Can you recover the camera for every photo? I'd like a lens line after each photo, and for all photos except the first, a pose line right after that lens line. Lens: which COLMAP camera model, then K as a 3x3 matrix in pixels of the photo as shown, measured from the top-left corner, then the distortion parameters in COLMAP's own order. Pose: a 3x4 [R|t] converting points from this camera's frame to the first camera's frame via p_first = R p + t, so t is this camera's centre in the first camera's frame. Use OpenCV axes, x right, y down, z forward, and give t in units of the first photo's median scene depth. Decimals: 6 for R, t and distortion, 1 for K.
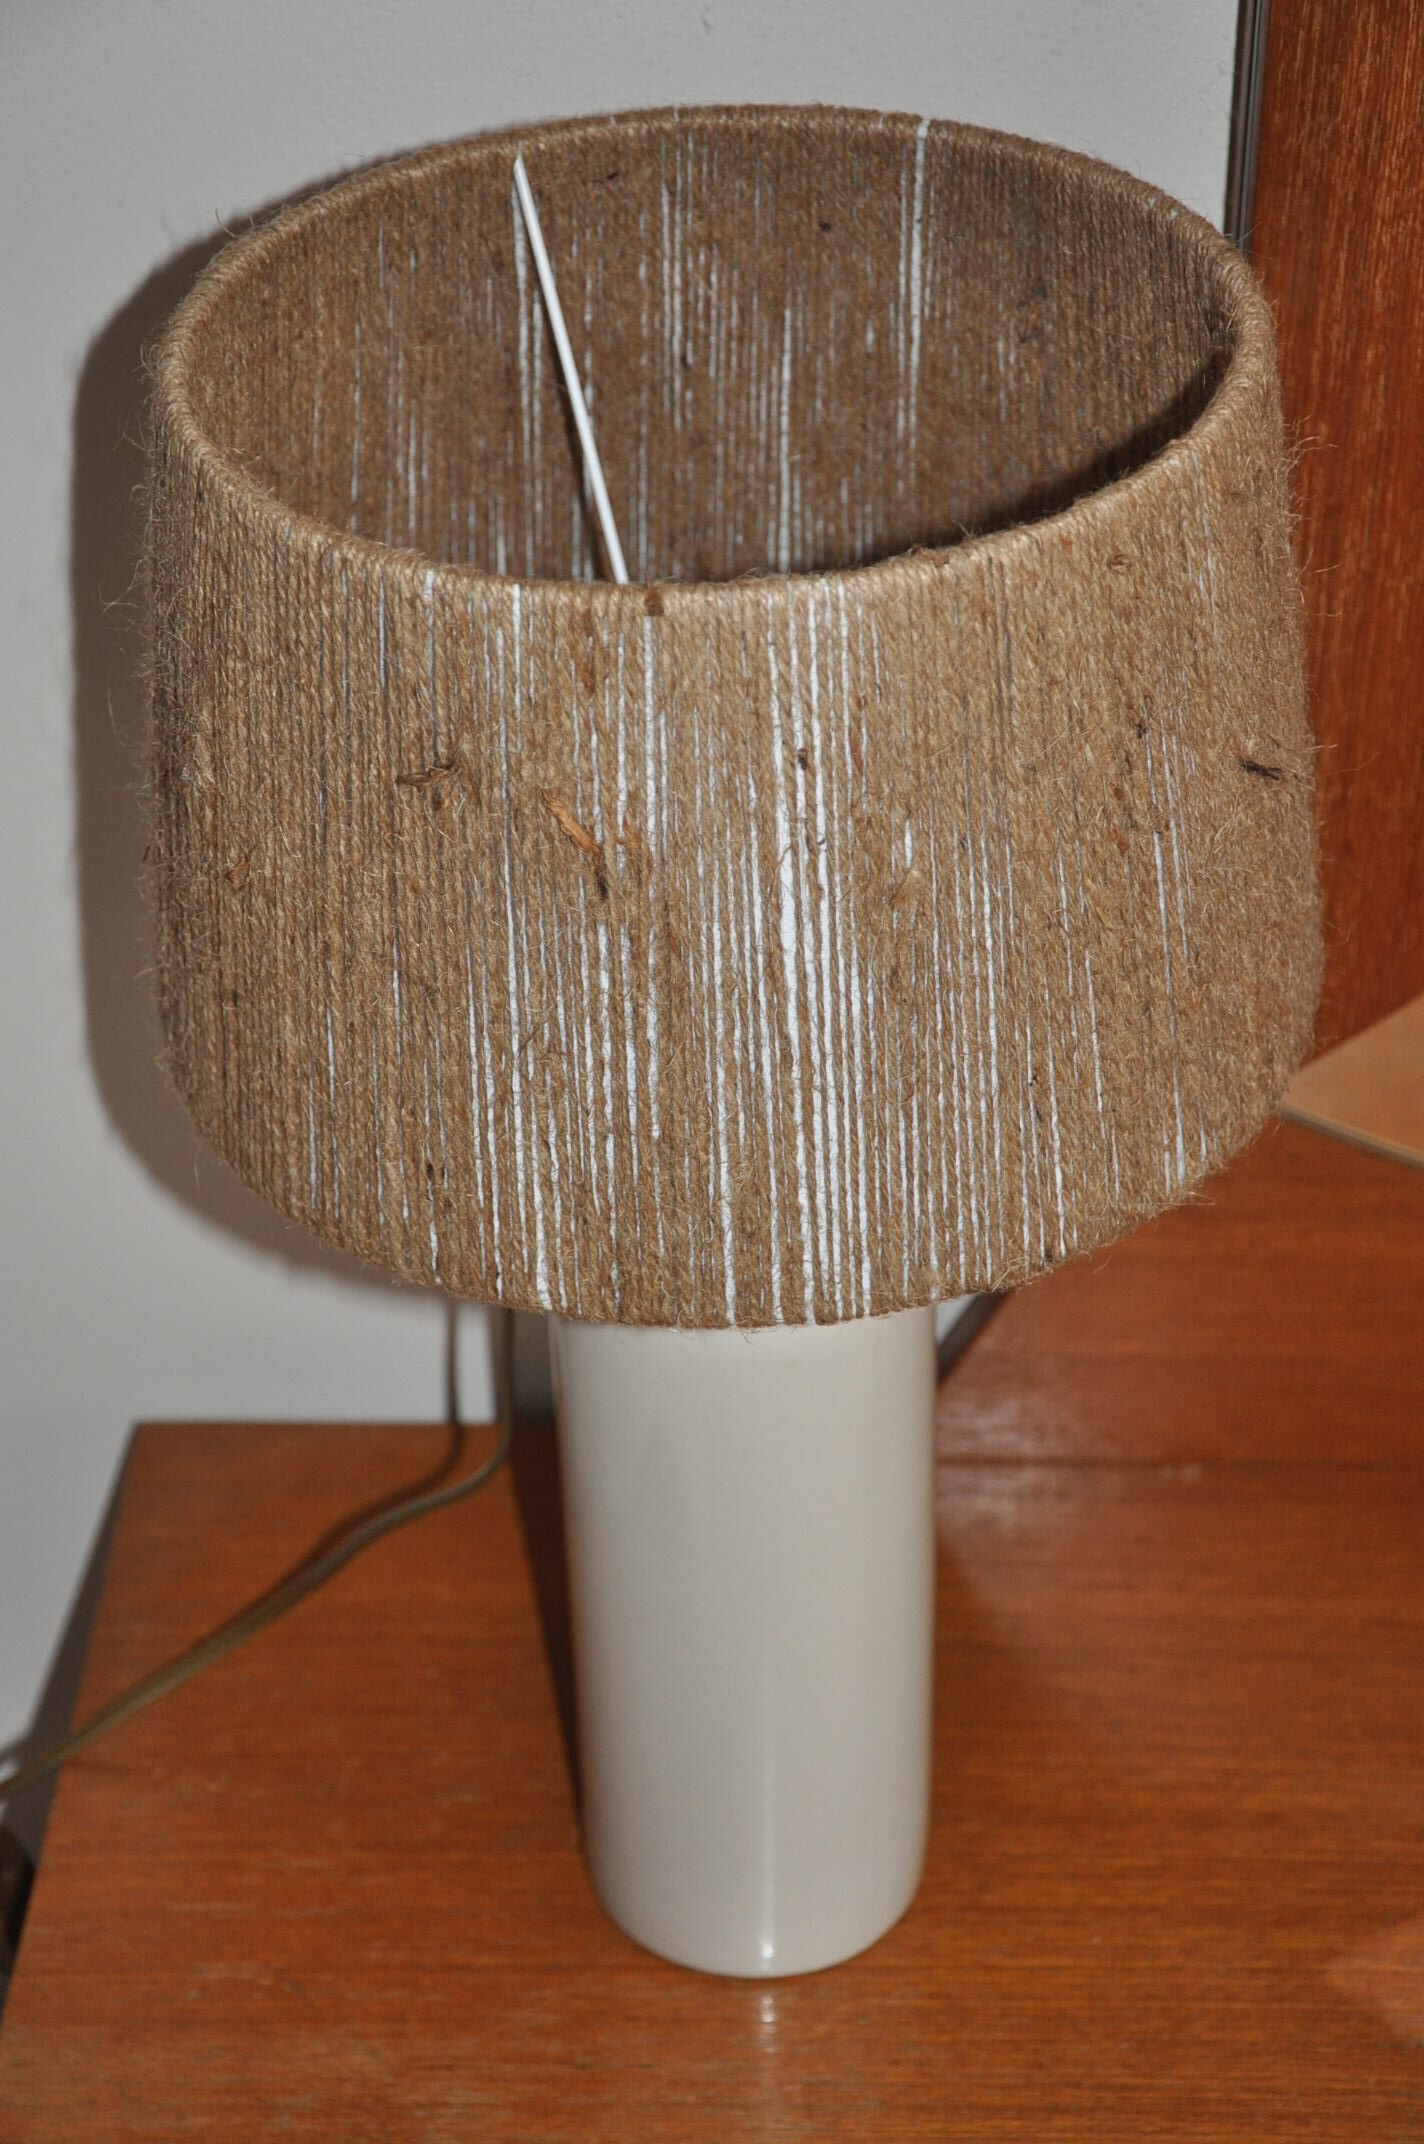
lens RADIAL K [[4182.4, 0, 703.2], [0, 4182.4, 1105.8], [0, 0, 1]] dist [0.304148, 0.000000]
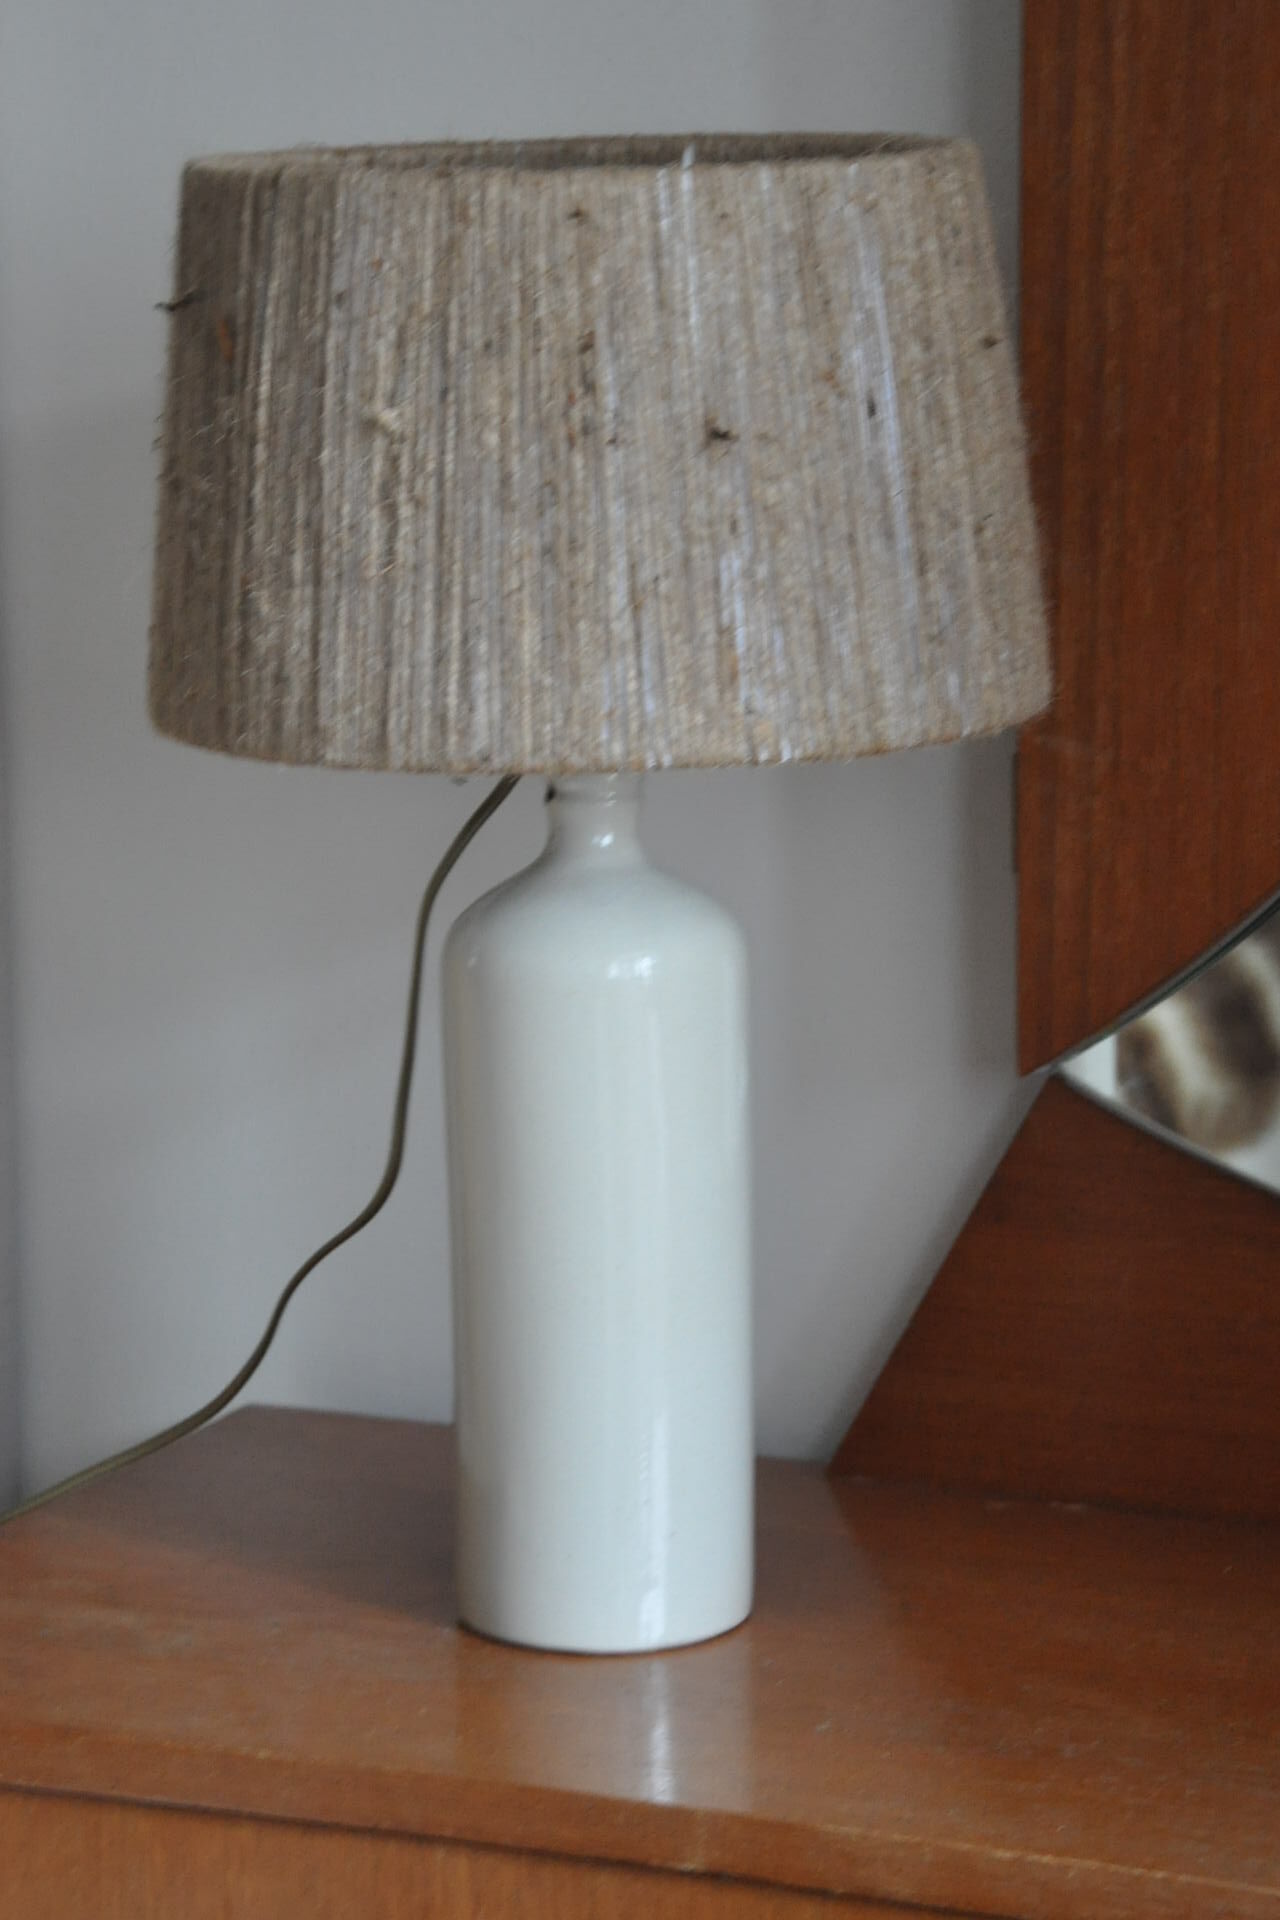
lens RADIAL K [[5191.0, 0, 647.5], [0, 5191.0, 963.7], [0, 0, 1]] dist [0.544756, 0.000000]
pose [[0.751175, 0.147401, -0.643435, 1.221076], [-0.389174, 0.886217, -0.251322, 0.499937], [0.533178, 0.439195, 0.723069, -0.136863]]
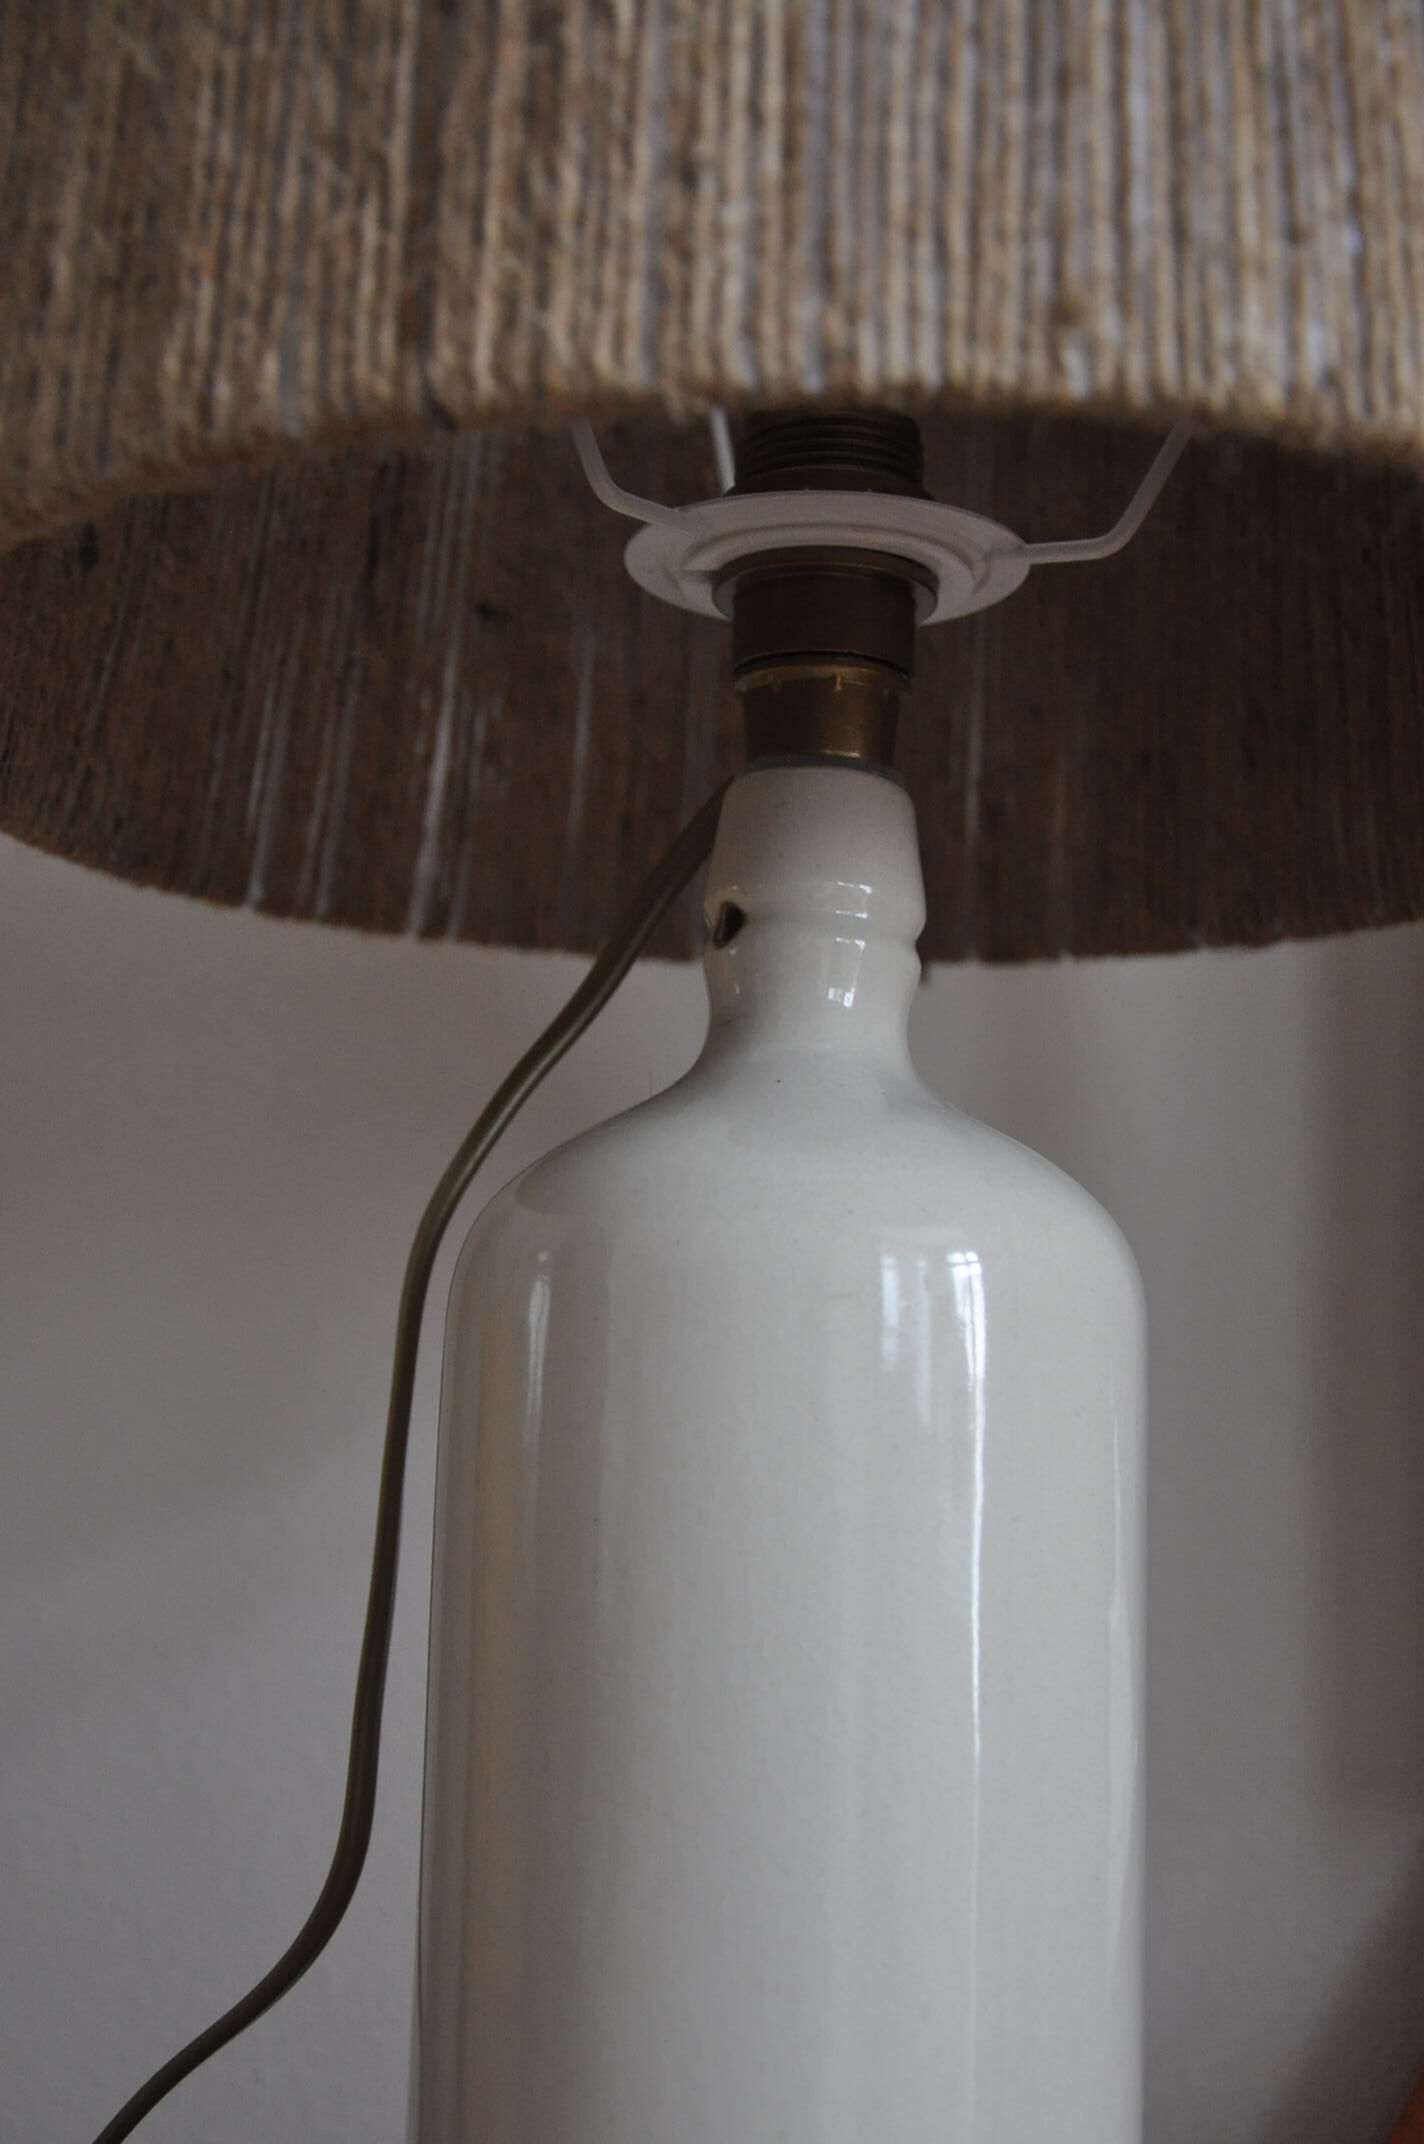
lens RADIAL K [[3054.1, 0, 710.6], [0, 3054.1, 1075.5], [0, 0, 1]] dist [0.130193, 0.000000]
pose [[0.986964, 0.031777, -0.157770, 0.072727], [-0.137881, 0.672561, -0.727084, 0.364622], [0.083005, 0.739359, 0.668175, 0.839075]]
